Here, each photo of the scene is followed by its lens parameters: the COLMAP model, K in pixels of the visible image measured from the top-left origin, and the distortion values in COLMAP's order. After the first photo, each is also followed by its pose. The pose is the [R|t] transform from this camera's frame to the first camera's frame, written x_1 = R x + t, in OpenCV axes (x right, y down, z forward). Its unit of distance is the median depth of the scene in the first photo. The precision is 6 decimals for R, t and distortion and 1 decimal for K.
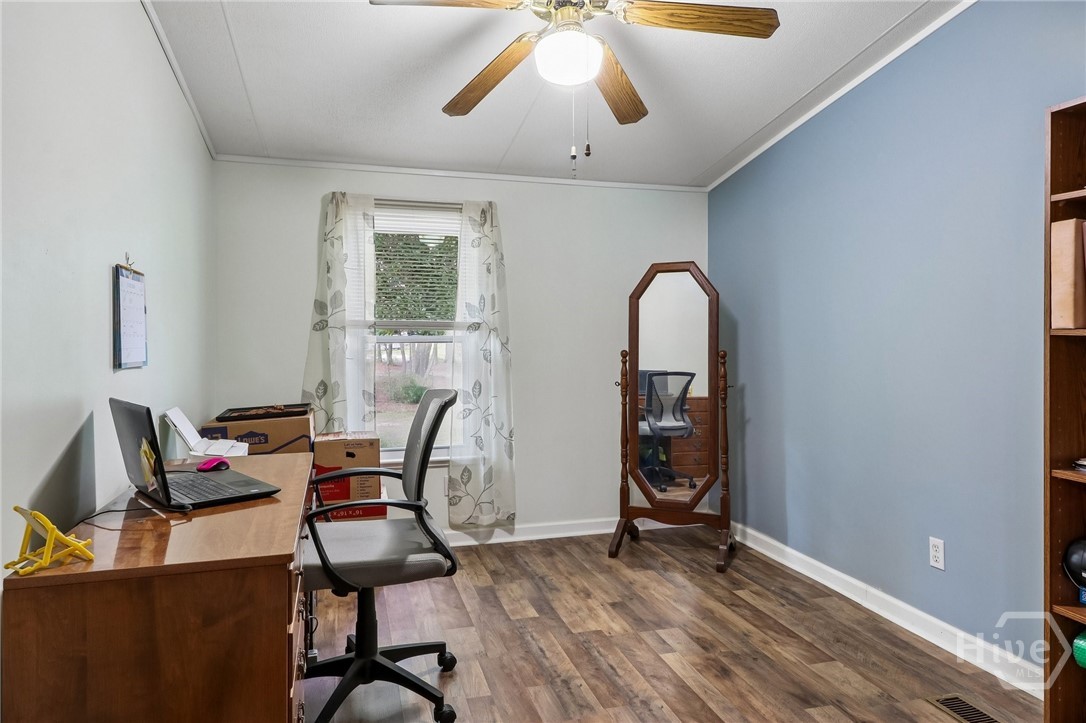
lens RADIAL K [[701.2, 0, 544.2], [0, 701.2, 356.2], [0, 0, 1]] dist [0.012818, 0.001316]
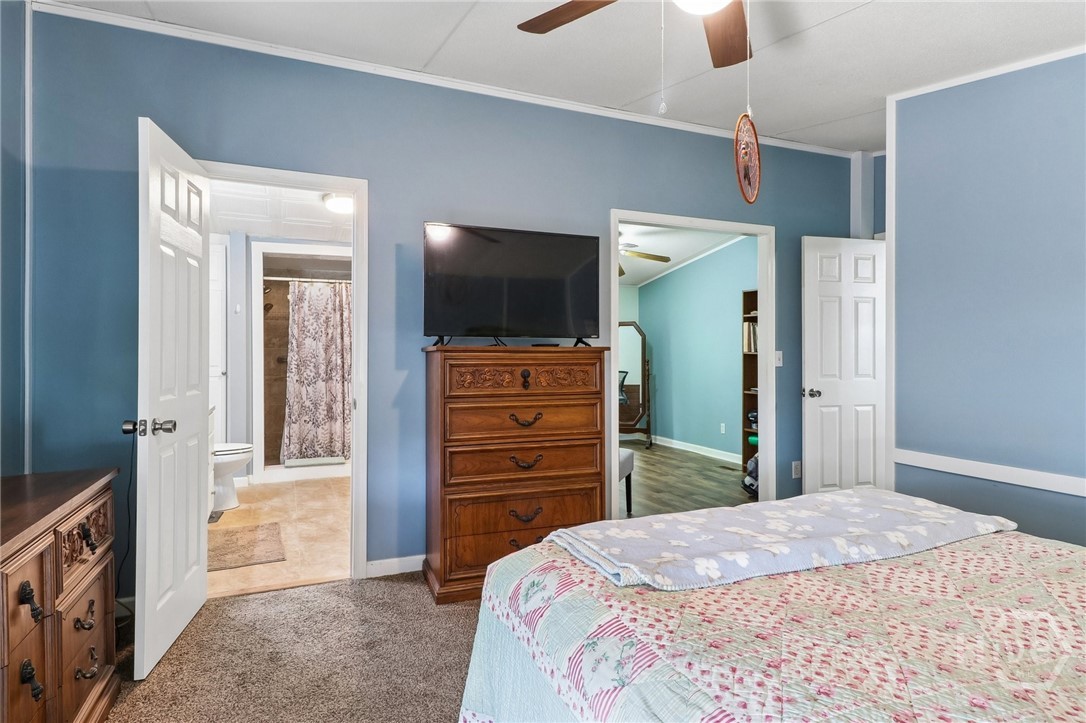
lens RADIAL K [[597.2, 0, 539.5], [0, 597.2, 355.6], [0, 0, 1]] dist [0.014942, -0.009215]
pose [[0.994040, 0.005806, 0.108857, -0.328293], [-0.003431, 0.999752, -0.021991, 0.025591], [-0.108958, 0.021486, 0.993814, -0.970500]]
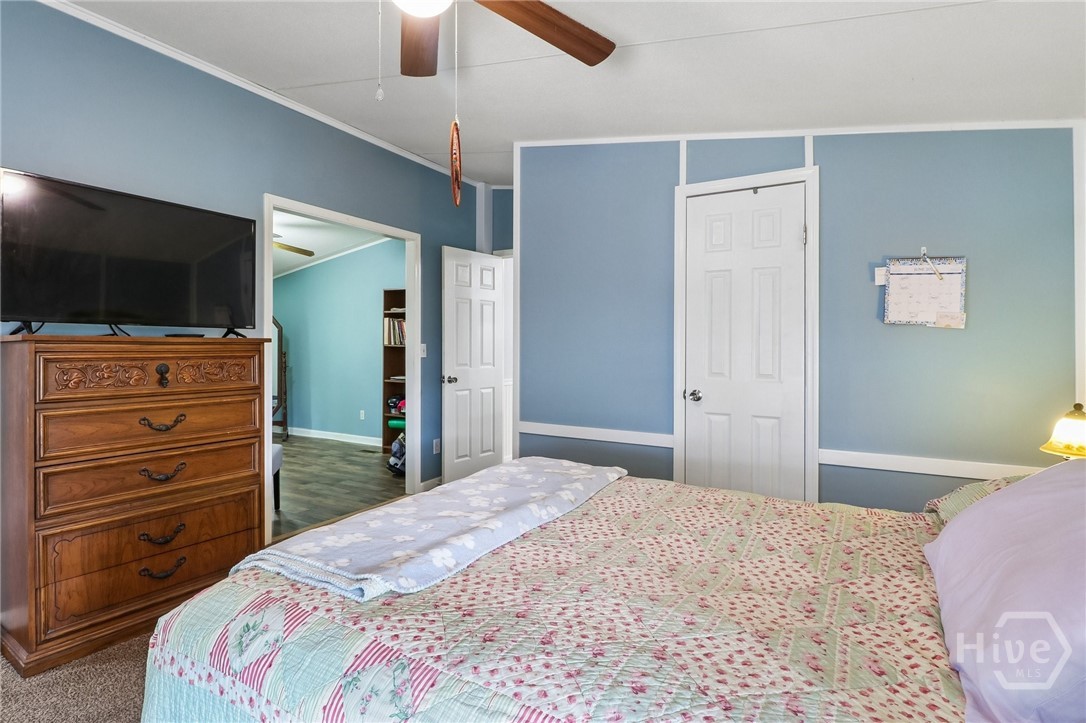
lens RADIAL K [[535.0, 0, 531.5], [0, 535.0, 343.6], [0, 0, 1]] dist [0.003405, -0.008072]
pose [[0.729881, 0.011888, 0.683471, -0.373522], [0.009692, 0.999568, -0.027735, 0.024393], [-0.683506, 0.026867, 0.729451, -0.895387]]
